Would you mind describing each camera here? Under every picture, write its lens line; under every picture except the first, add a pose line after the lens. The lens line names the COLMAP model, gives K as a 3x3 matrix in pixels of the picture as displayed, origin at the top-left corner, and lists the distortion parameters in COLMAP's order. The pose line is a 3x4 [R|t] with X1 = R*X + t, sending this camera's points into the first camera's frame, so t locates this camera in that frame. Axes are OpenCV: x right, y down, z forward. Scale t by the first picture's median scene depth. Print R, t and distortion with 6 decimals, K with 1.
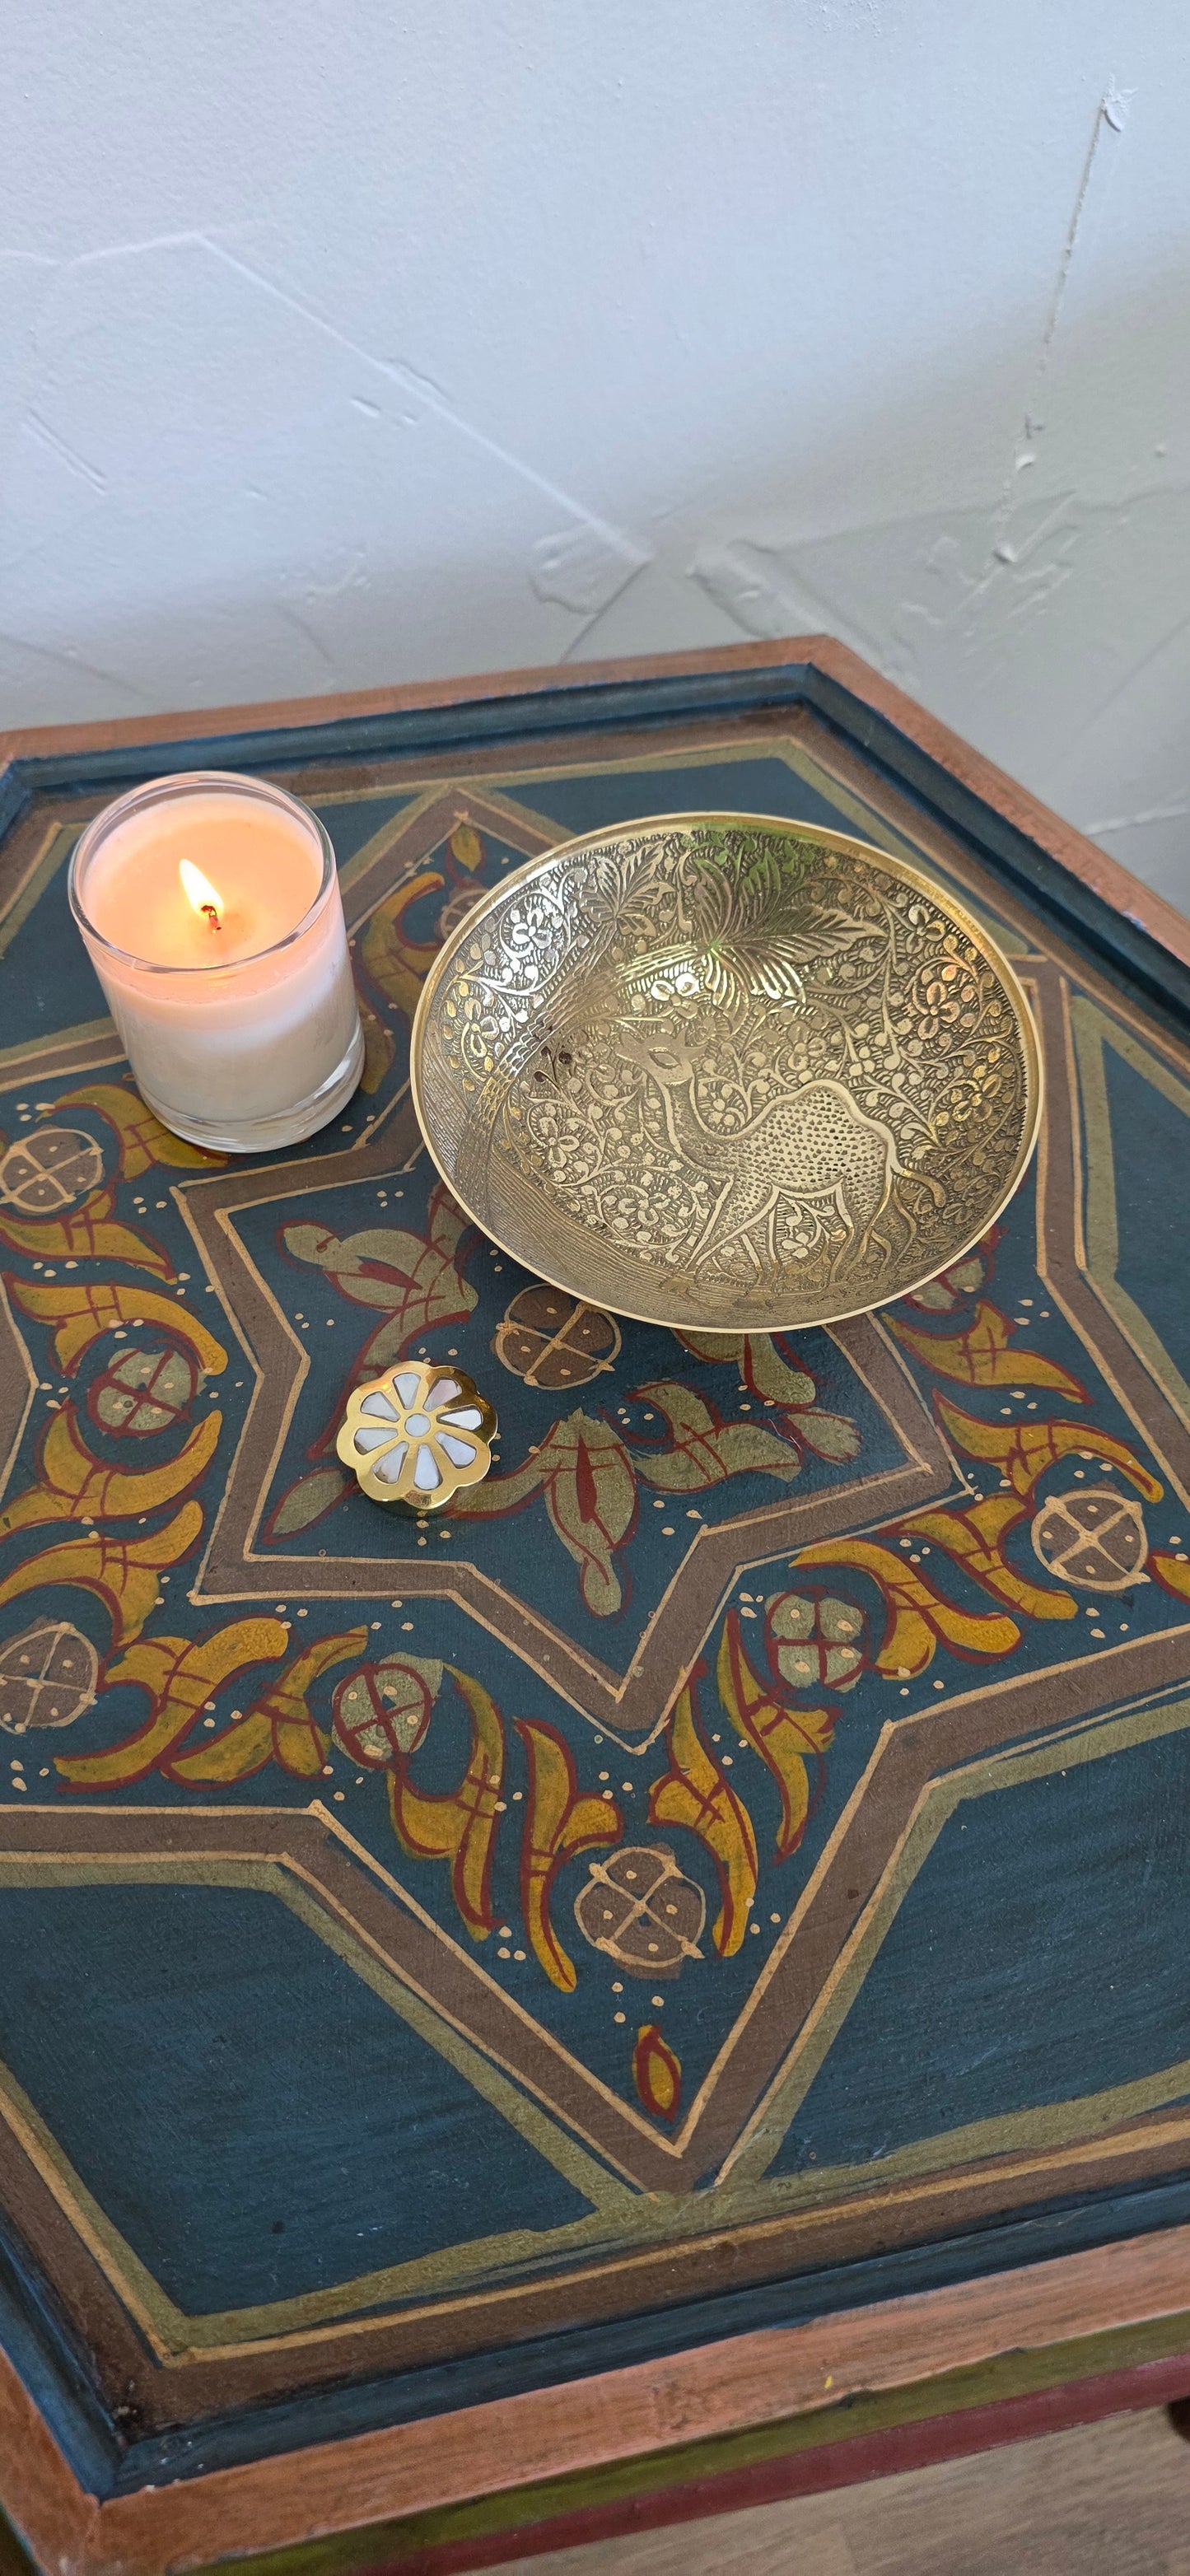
lens RADIAL K [[1697.8, 0, 583.8], [0, 1697.8, 1240.5], [0, 0, 1]] dist [0.002034, -0.010259]
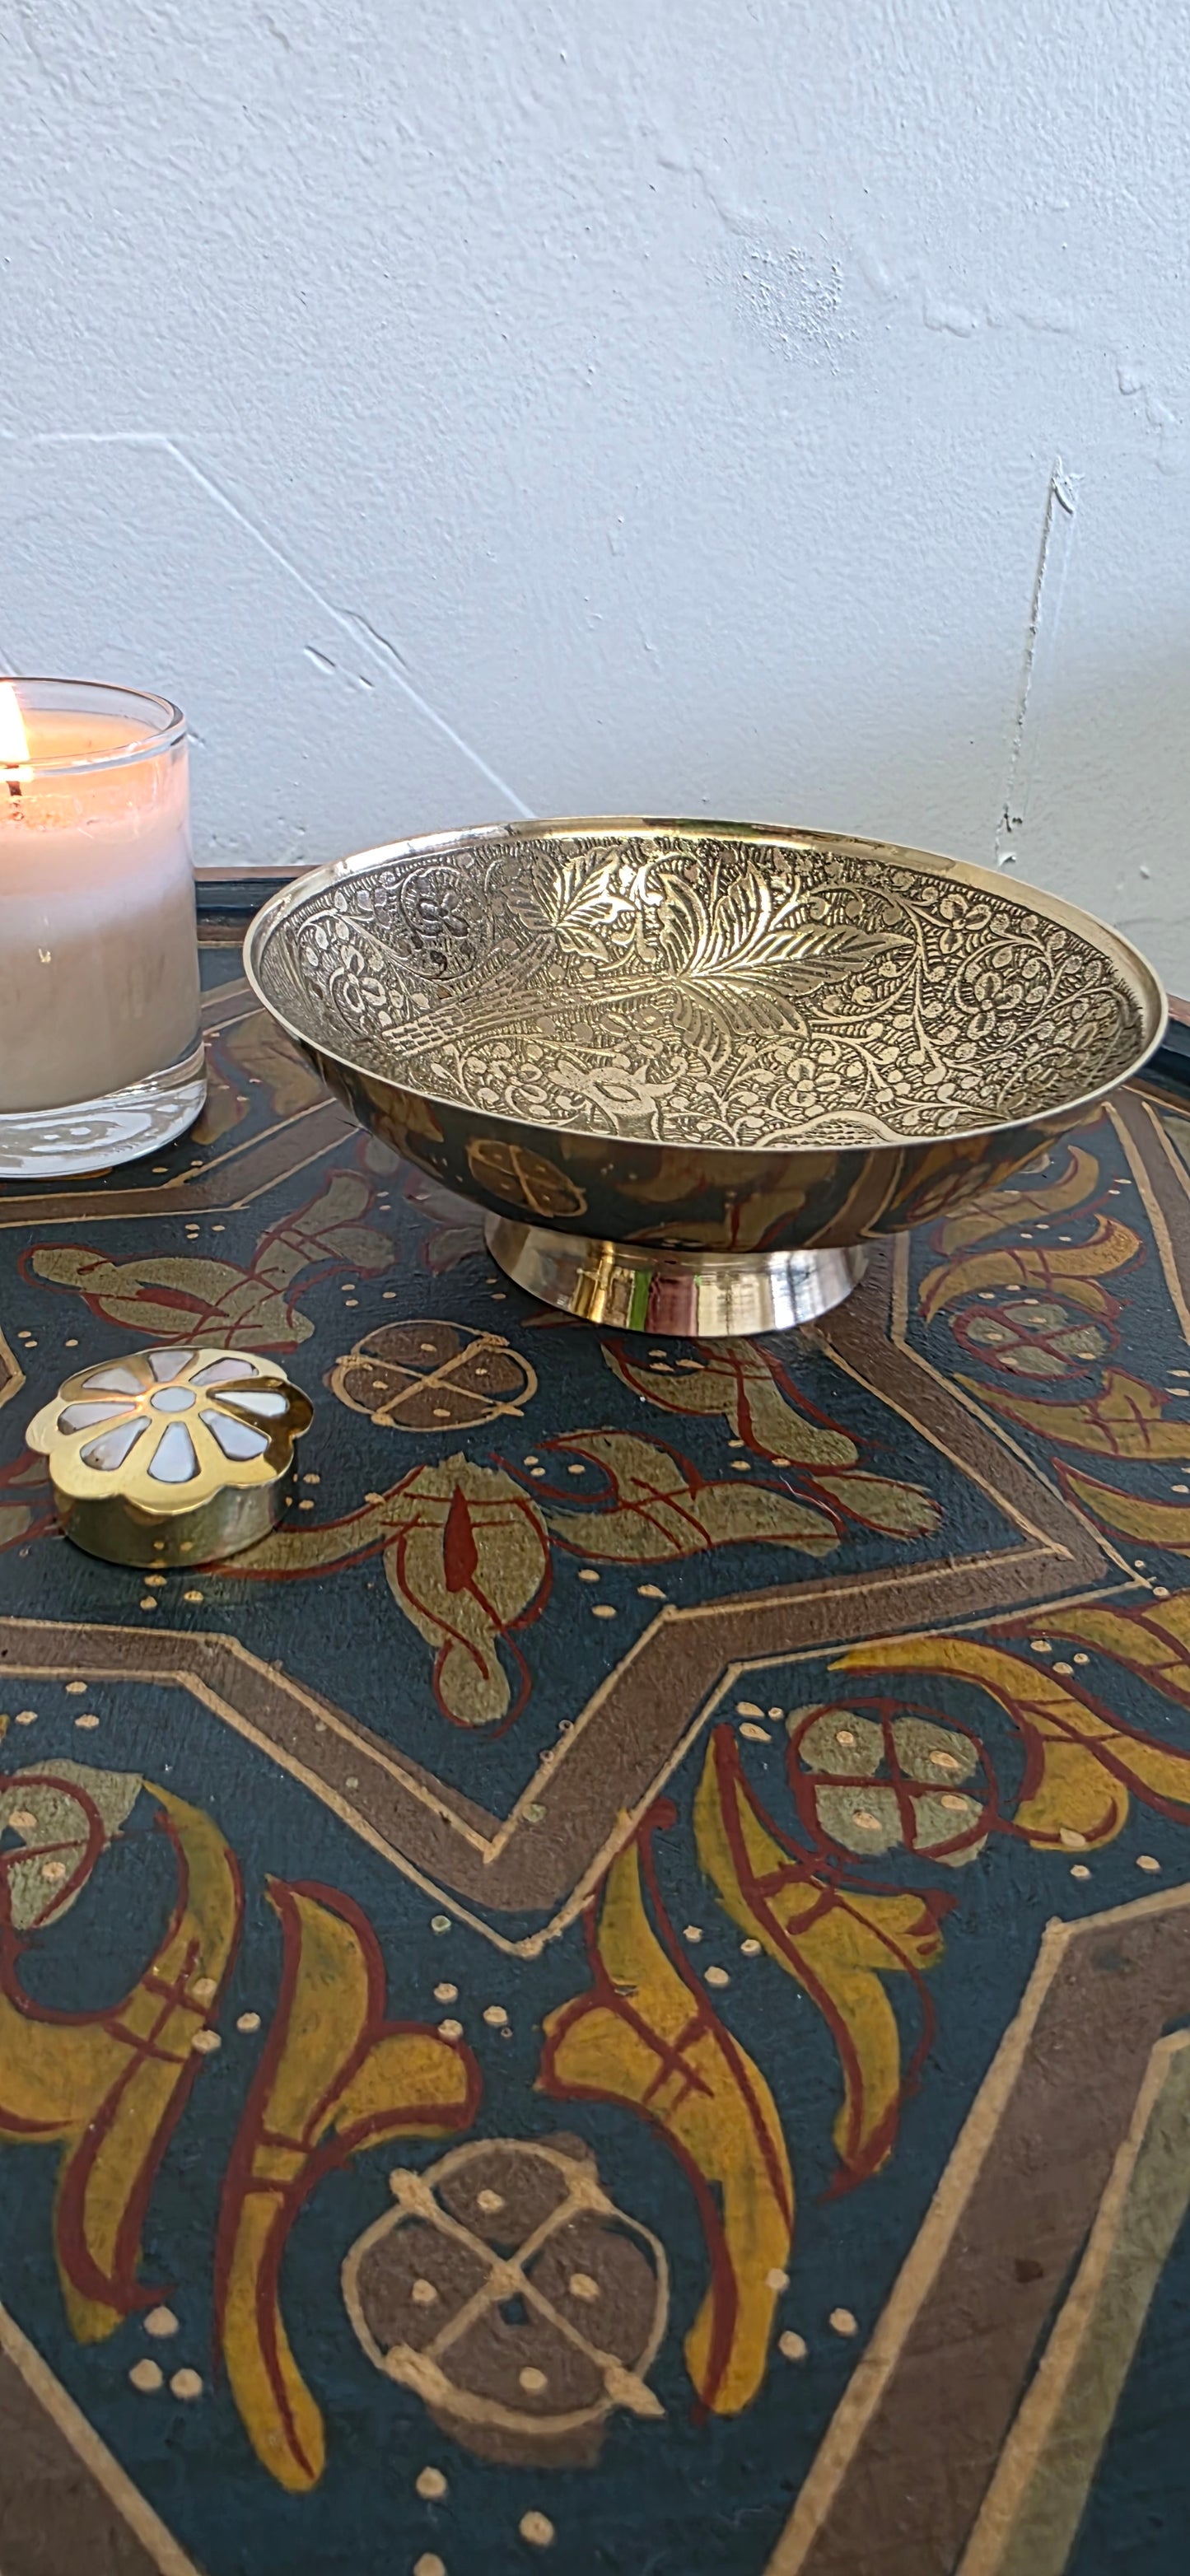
lens RADIAL K [[1697.8, 0, 565.2], [0, 1697.8, 1177.6], [0, 0, 1]] dist [0.002034, -0.010259]
pose [[0.999290, 0.037047, -0.006791, 0.036870], [-0.034791, 0.838863, -0.543229, 0.360012], [-0.014428, 0.543080, 0.839557, 0.476269]]
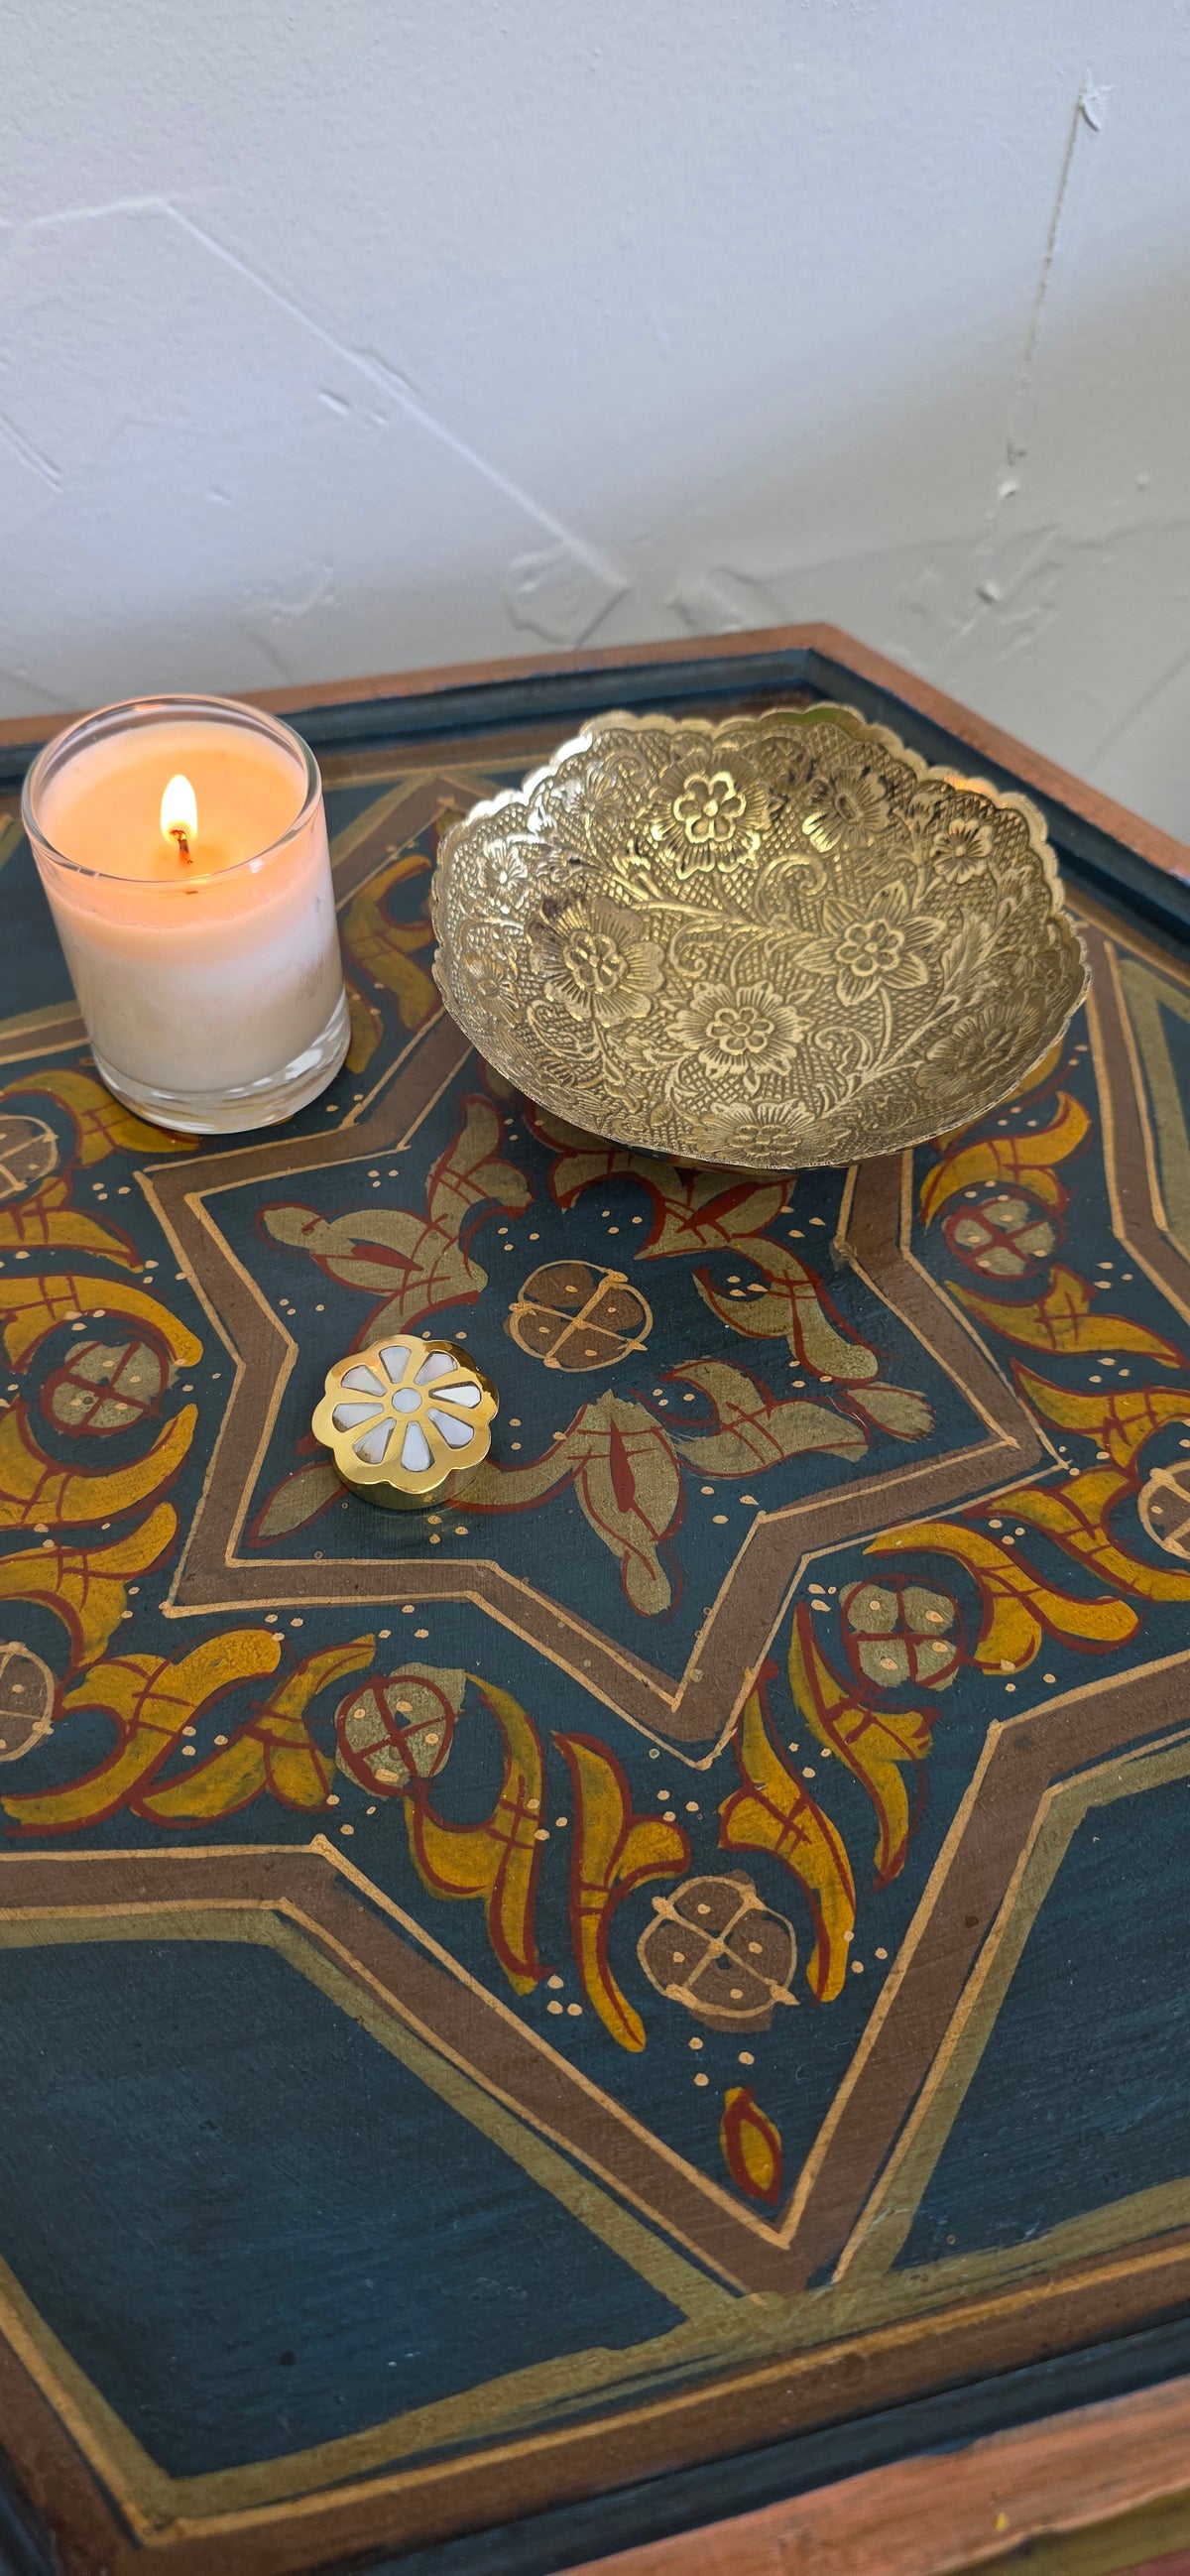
lens RADIAL K [[1724.4, 0, 574.3], [0, 1724.4, 1275.5], [0, 0, 1]] dist [0.014044, -0.027525]
pose [[0.999244, -0.028923, 0.025997, -0.044568], [0.031695, 0.993041, -0.113427, 0.148795], [-0.022535, 0.114165, 0.993206, 0.120501]]
